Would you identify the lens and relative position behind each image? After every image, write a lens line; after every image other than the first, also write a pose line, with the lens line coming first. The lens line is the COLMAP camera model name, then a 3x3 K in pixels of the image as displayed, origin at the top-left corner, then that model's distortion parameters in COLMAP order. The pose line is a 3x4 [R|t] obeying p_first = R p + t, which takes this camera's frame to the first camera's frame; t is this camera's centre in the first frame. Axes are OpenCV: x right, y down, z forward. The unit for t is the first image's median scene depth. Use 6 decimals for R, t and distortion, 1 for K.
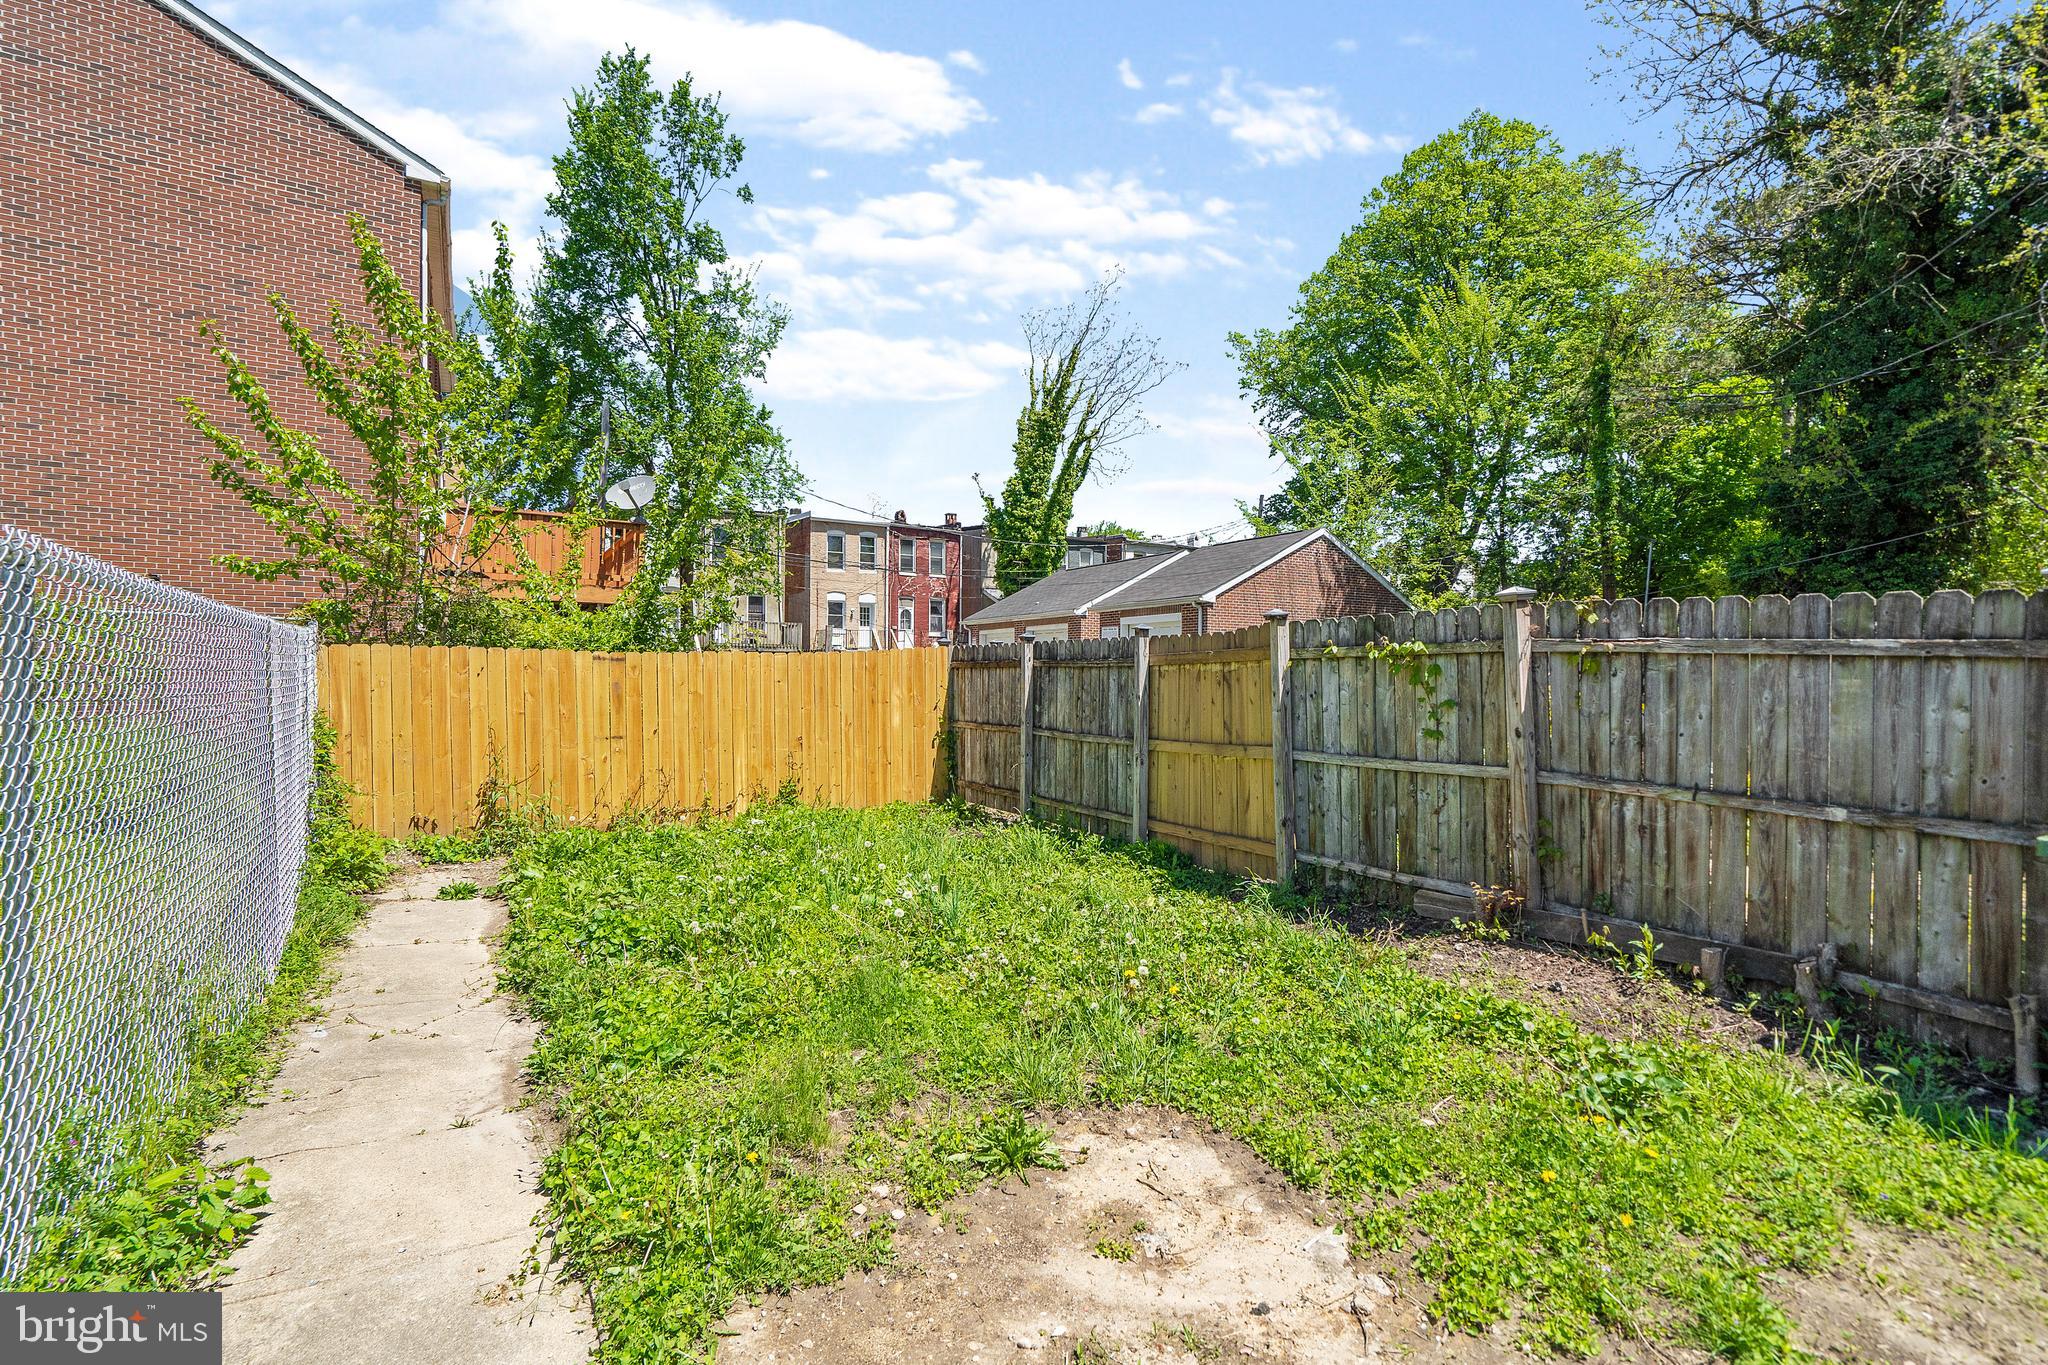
lens RADIAL K [[944.8, 0, 1044.8], [0, 944.8, 685.6], [0, 0, 1]] dist [-0.000808, 0.000965]
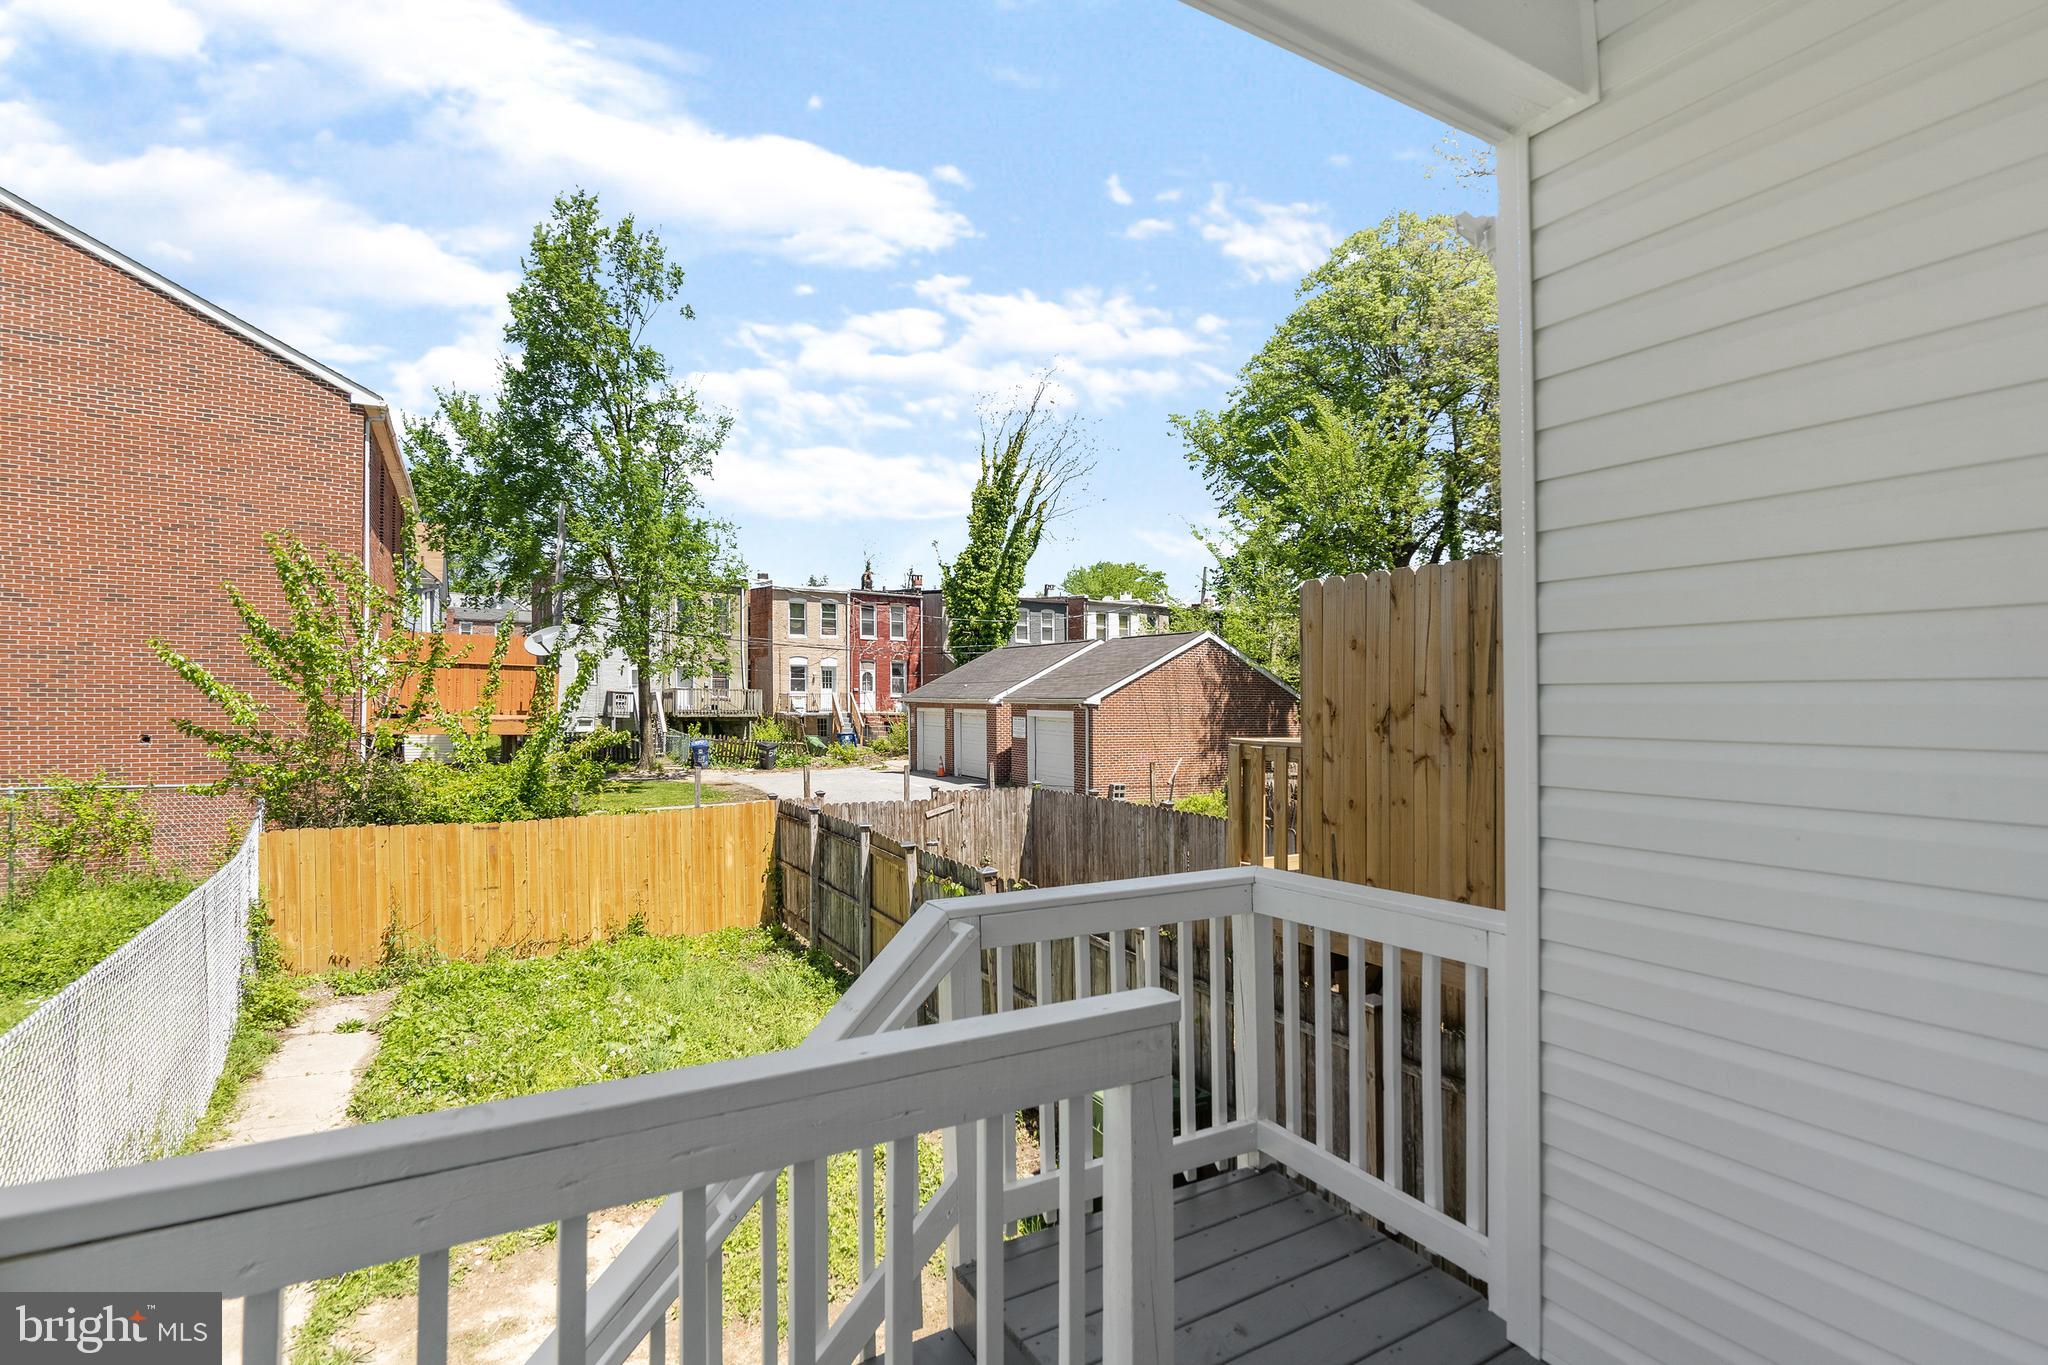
lens RADIAL K [[970.2, 0, 1025.5], [0, 970.2, 712.5], [0, 0, 1]] dist [0.004366, -0.000487]
pose [[0.999647, 0.003923, -0.026268, 0.090418], [-0.004075, 0.999975, -0.005727, -0.052619], [0.026245, 0.005832, 0.999639, -0.091121]]
